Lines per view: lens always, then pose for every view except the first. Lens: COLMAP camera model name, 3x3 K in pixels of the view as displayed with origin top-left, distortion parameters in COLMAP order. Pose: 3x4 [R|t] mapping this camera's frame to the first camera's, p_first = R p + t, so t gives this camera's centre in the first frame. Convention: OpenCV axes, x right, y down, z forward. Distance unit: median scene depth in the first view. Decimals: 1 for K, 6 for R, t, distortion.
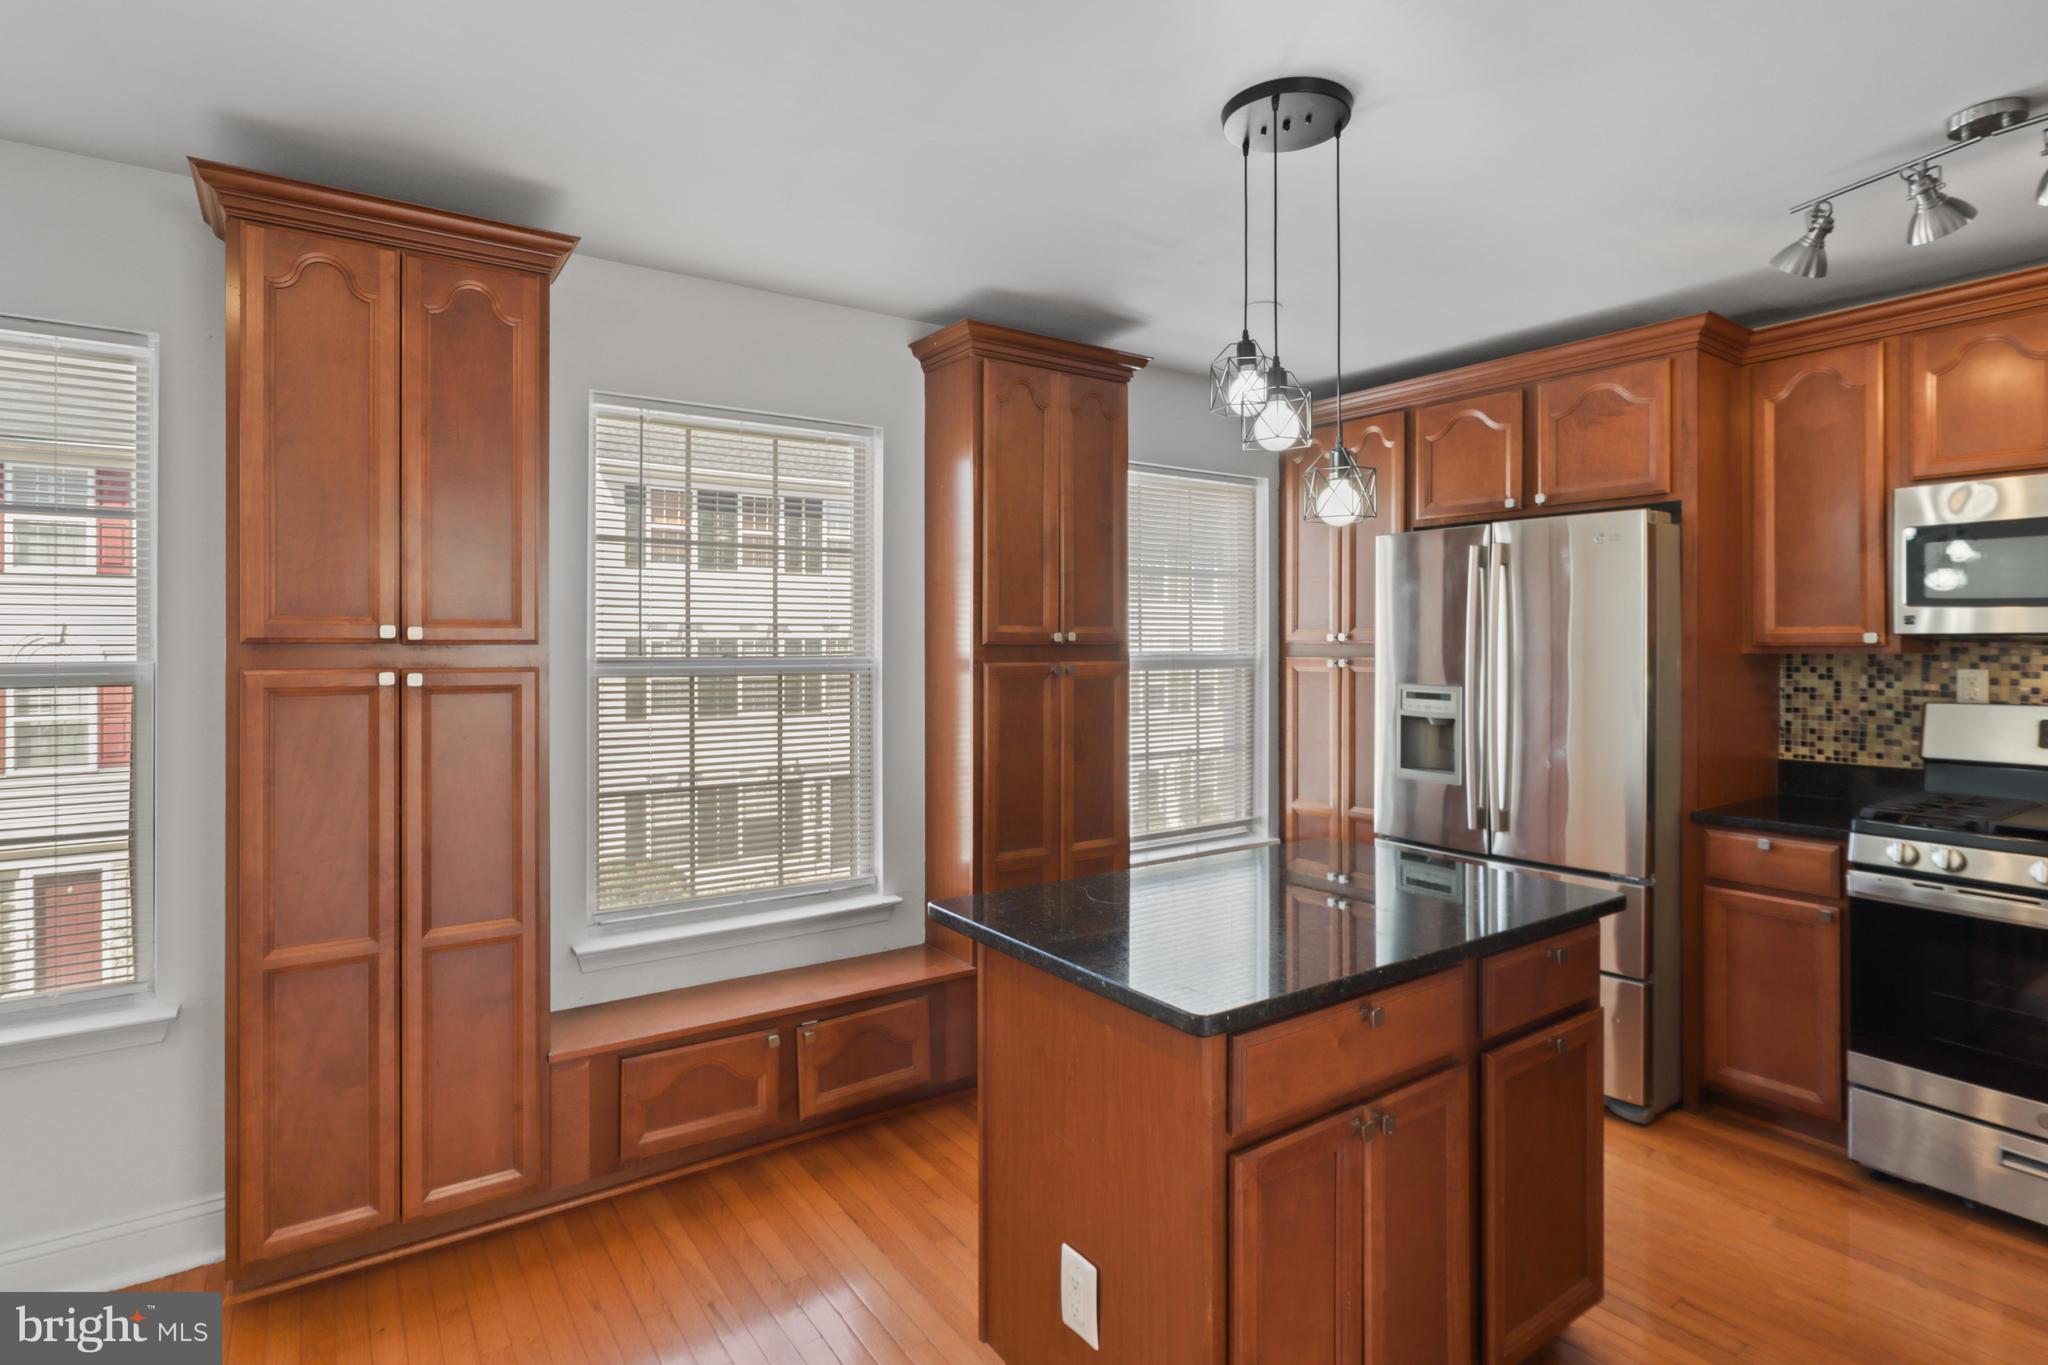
lens RADIAL K [[1031.4, 0, 1040.3], [0, 1031.4, 649.1], [0, 0, 1]] dist [-0.024513, 0.011637]
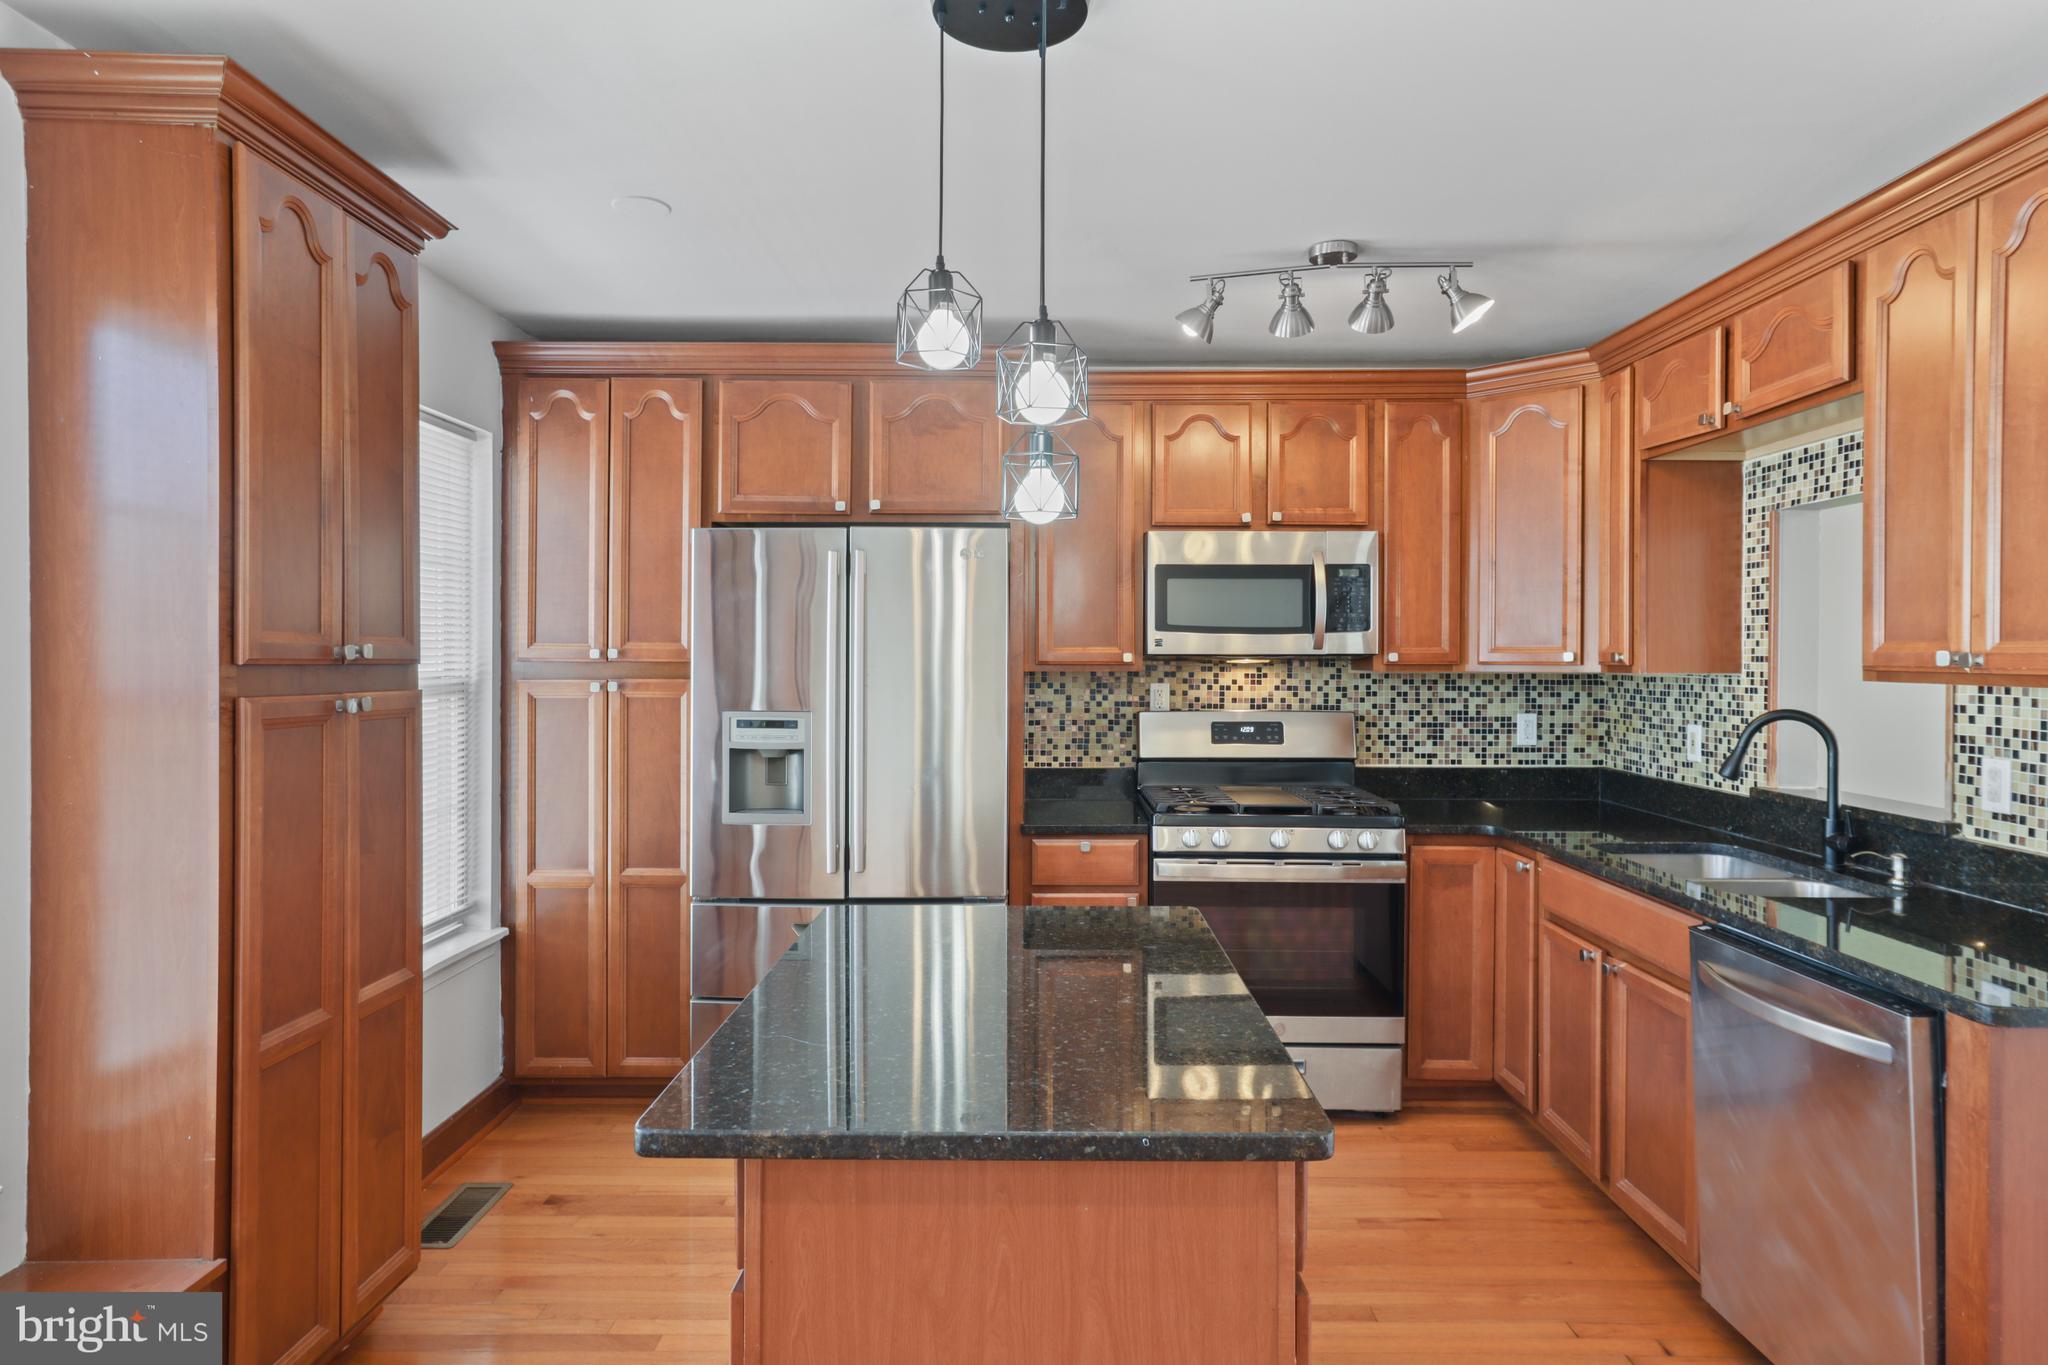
lens RADIAL K [[1184.0, 0, 1025.6], [0, 1184.0, 661.2], [0, 0, 1]] dist [0.002198, 0.013630]
pose [[0.584378, 0.001165, 0.811481, -0.318108], [0.002361, 0.999992, -0.003135, -0.002425], [-0.811478, 0.003748, 0.584370, 0.282422]]
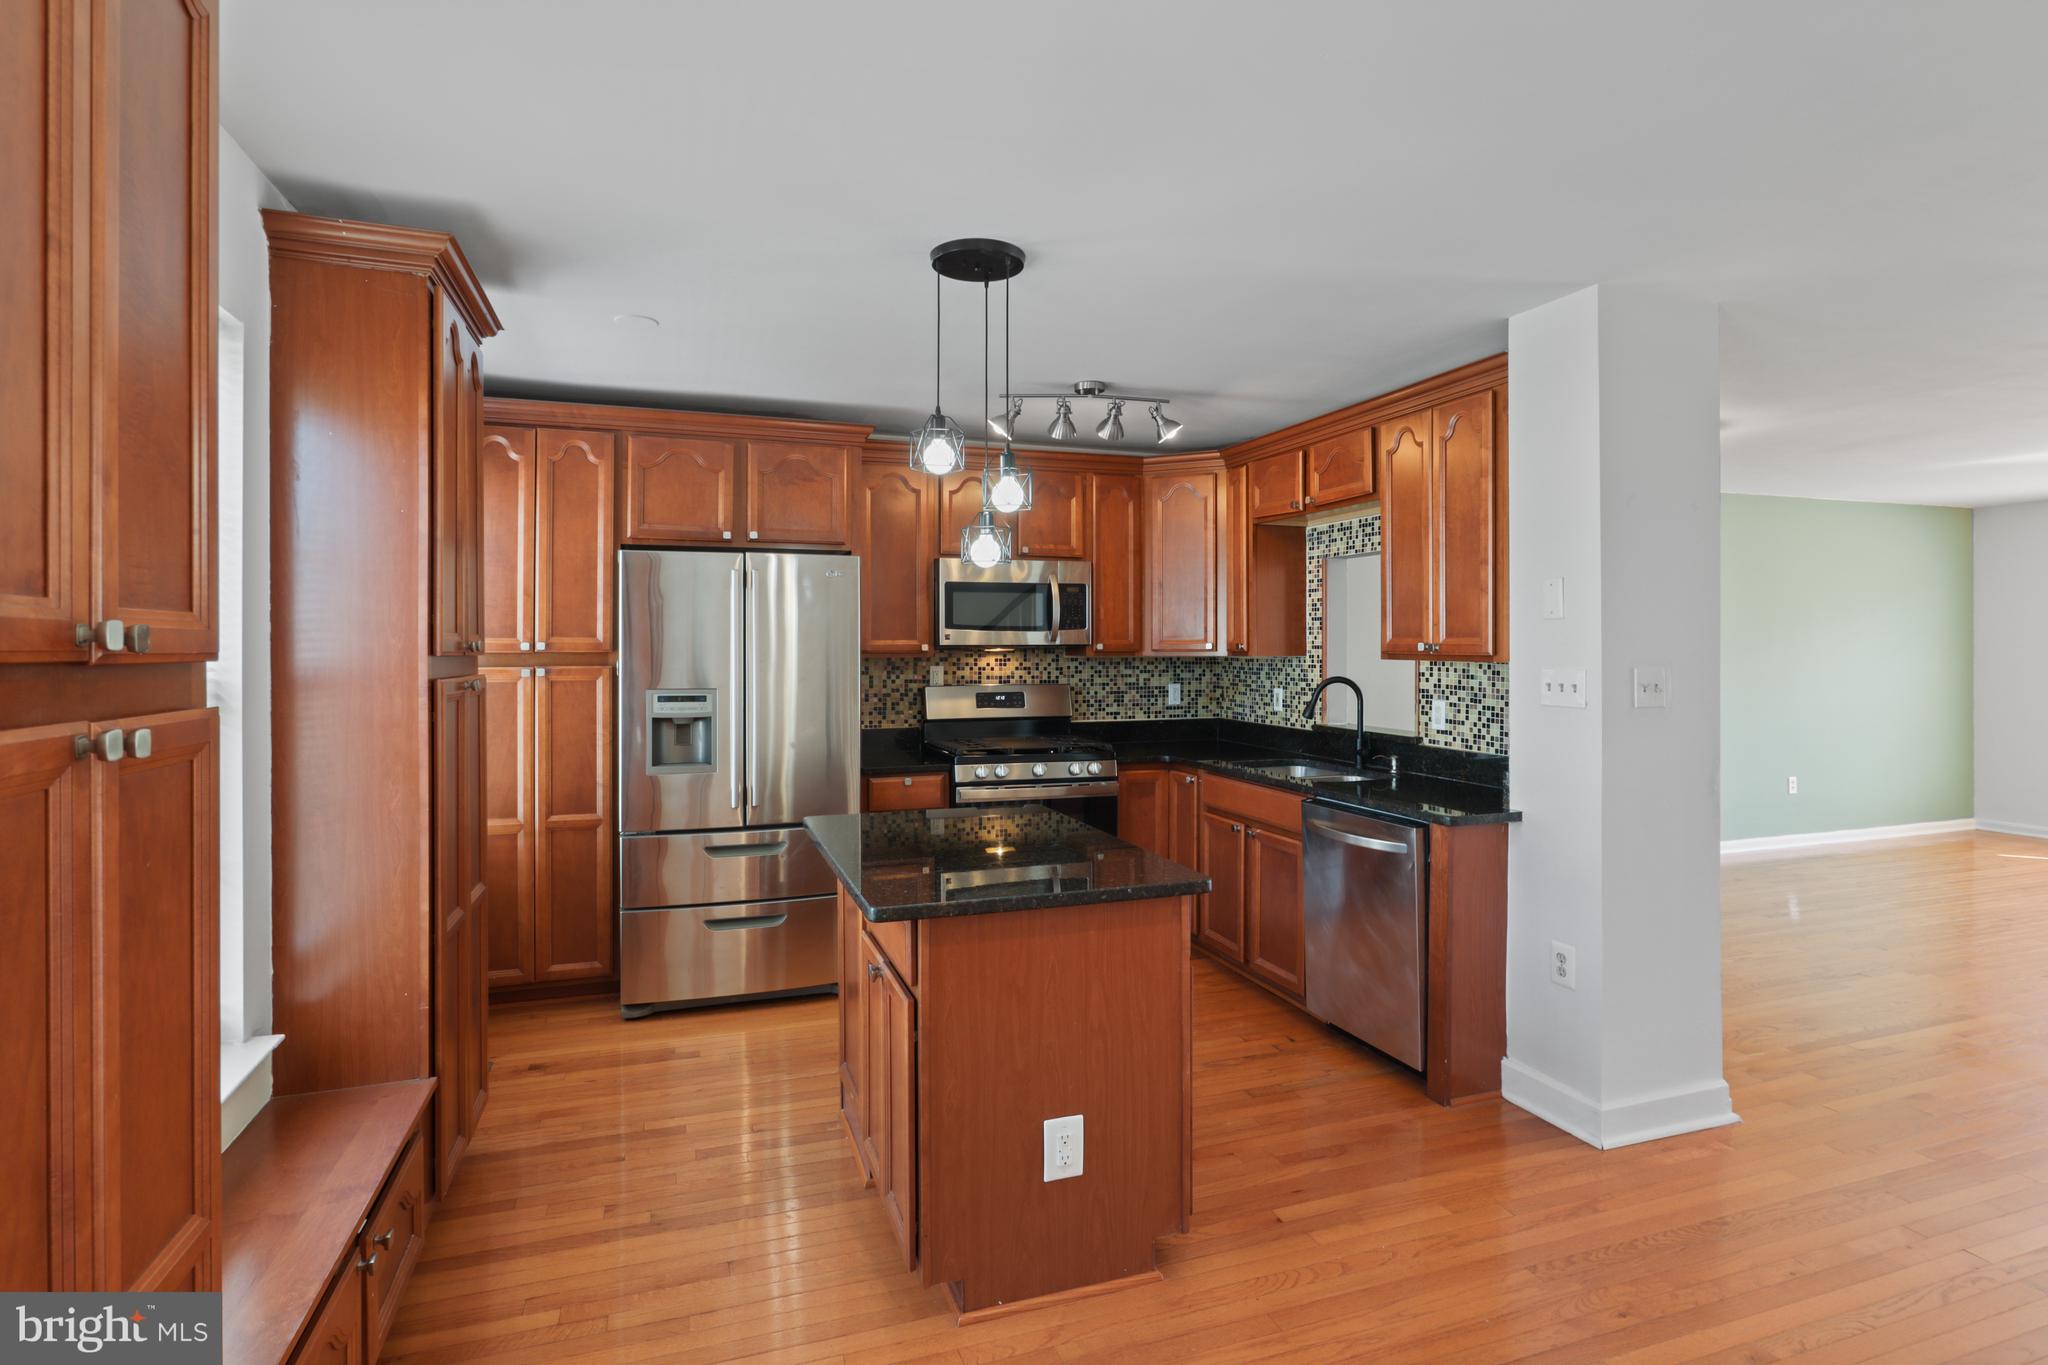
lens RADIAL K [[1031.4, 0, 1027.1], [0, 1031.4, 643.7], [0, 0, 1]] dist [-0.024513, 0.011637]
pose [[0.280838, 0.004362, 0.959745, -0.654974], [0.007832, 0.999946, -0.006836, -0.004209], [-0.959723, 0.009436, 0.280788, 0.352997]]
